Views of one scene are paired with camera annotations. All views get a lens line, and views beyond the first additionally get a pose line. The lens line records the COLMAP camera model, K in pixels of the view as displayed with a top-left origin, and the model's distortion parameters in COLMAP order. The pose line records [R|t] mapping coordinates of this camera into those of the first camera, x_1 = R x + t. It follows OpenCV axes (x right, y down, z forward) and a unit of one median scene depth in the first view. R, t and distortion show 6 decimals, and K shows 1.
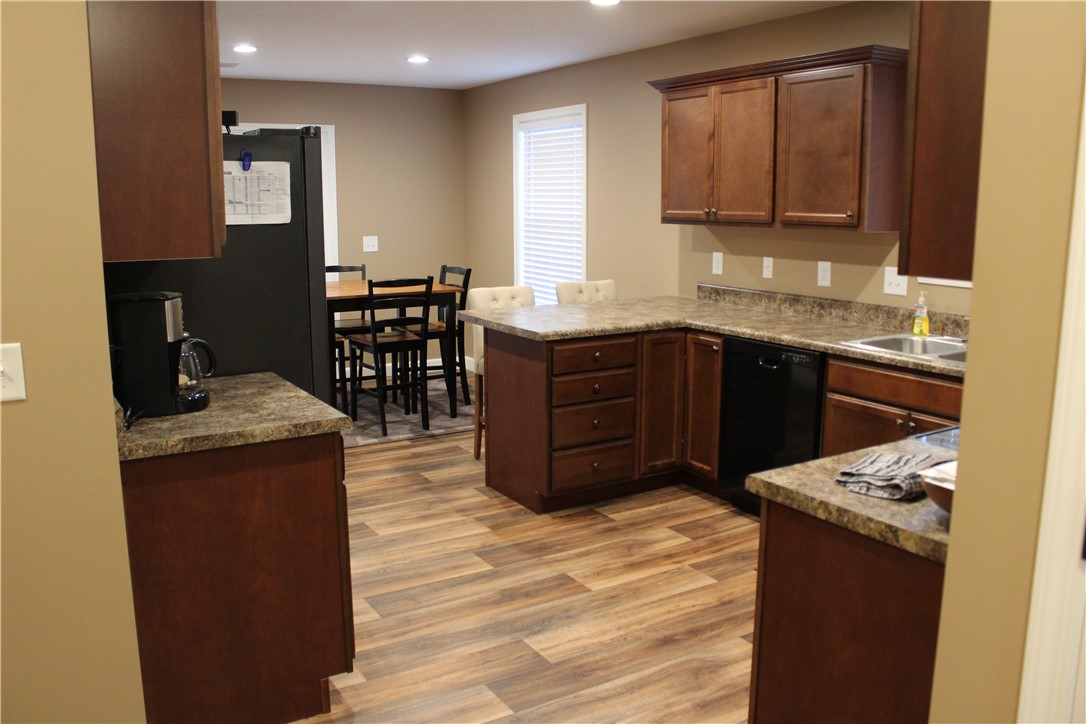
lens RADIAL K [[897.5, 0, 542.1], [0, 897.5, 360.9], [0, 0, 1]] dist [-0.085072, 0.023912]
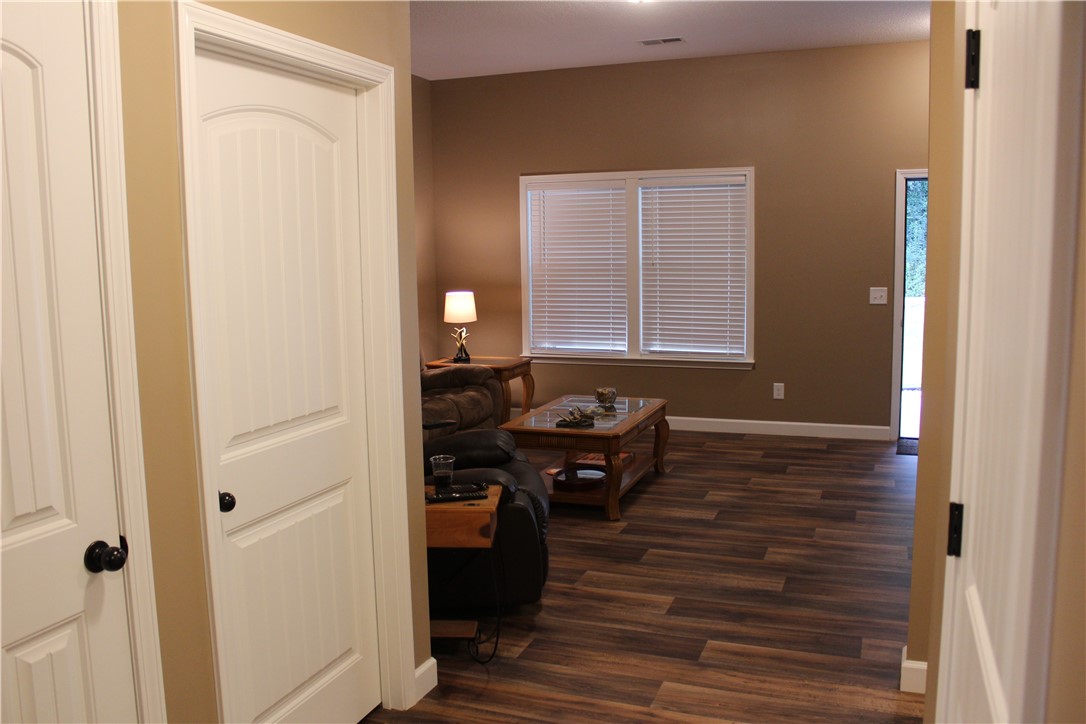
lens RADIAL K [[897.5, 0, 544.3], [0, 897.5, 363.5], [0, 0, 1]] dist [-0.085072, 0.023912]
pose [[-0.608895, -0.094126, 0.787647, -0.561219], [0.150319, 0.961253, 0.231077, -0.263234], [-0.778878, 0.259100, -0.571153, 1.425389]]
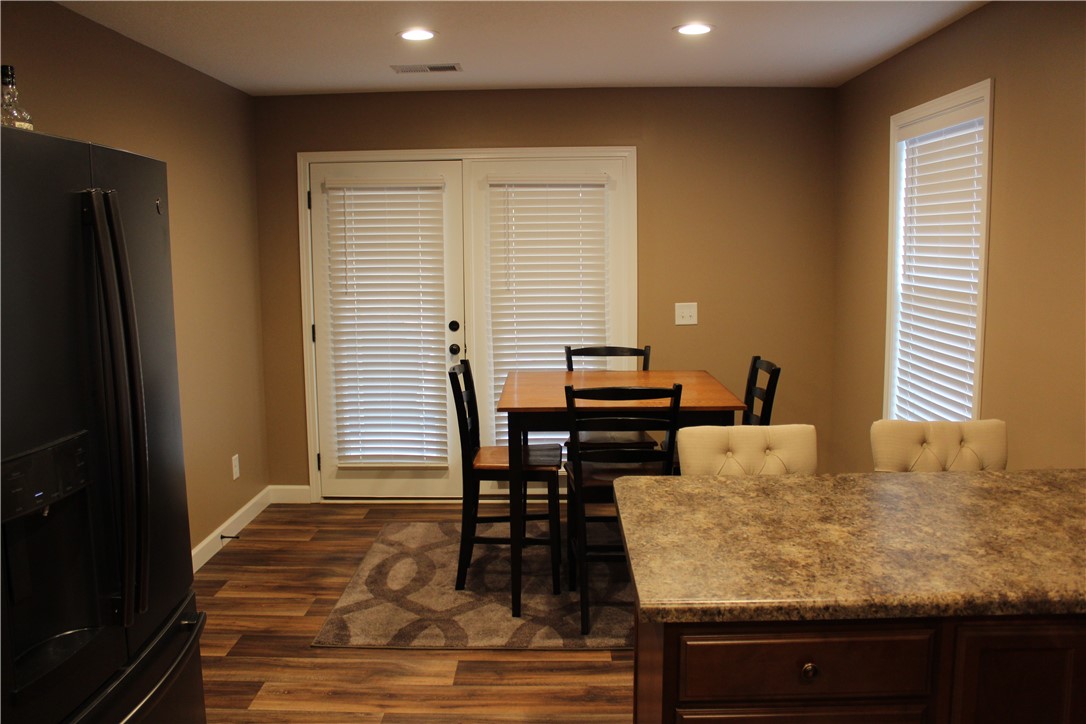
lens RADIAL K [[897.5, 0, 545.7], [0, 897.5, 362.3], [0, 0, 1]] dist [-0.085072, 0.023912]
pose [[0.845875, 0.061863, -0.529782, 0.123615], [-0.084794, 0.996216, -0.019058, -0.094514], [0.526598, 0.061043, 0.847920, 0.467068]]
